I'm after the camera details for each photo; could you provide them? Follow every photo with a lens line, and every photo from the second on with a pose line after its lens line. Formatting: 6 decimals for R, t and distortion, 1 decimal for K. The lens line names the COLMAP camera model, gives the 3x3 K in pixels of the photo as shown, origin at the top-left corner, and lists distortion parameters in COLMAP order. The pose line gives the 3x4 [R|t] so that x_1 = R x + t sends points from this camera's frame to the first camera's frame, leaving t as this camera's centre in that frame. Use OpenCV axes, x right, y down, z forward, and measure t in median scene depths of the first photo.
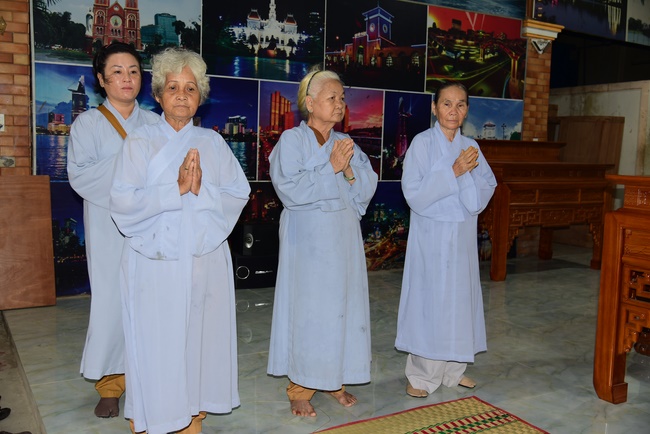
lens RADIAL K [[659.3, 0, 325.0], [0, 659.3, 217.0], [0, 0, 1]] dist [-0.008357, -0.013651]
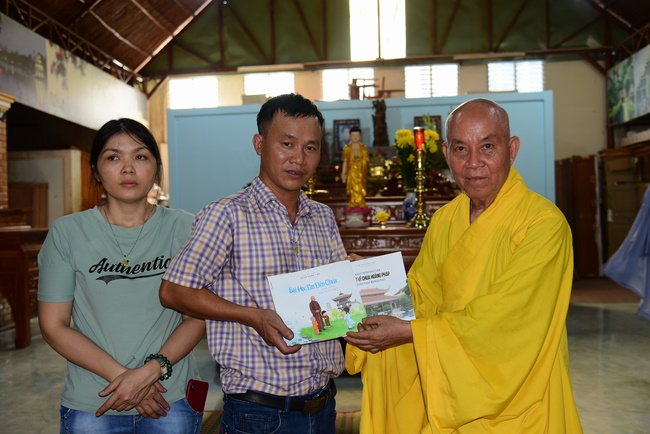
lens RADIAL K [[764.9, 0, 325.0], [0, 764.9, 217.0], [0, 0, 1]] dist [-0.006895, -0.002815]
pose [[0.560223, -0.041970, 0.827278, -0.314877], [0.121380, 0.992094, -0.031866, -0.005617], [-0.819400, 0.118267, 0.560888, -0.042526]]
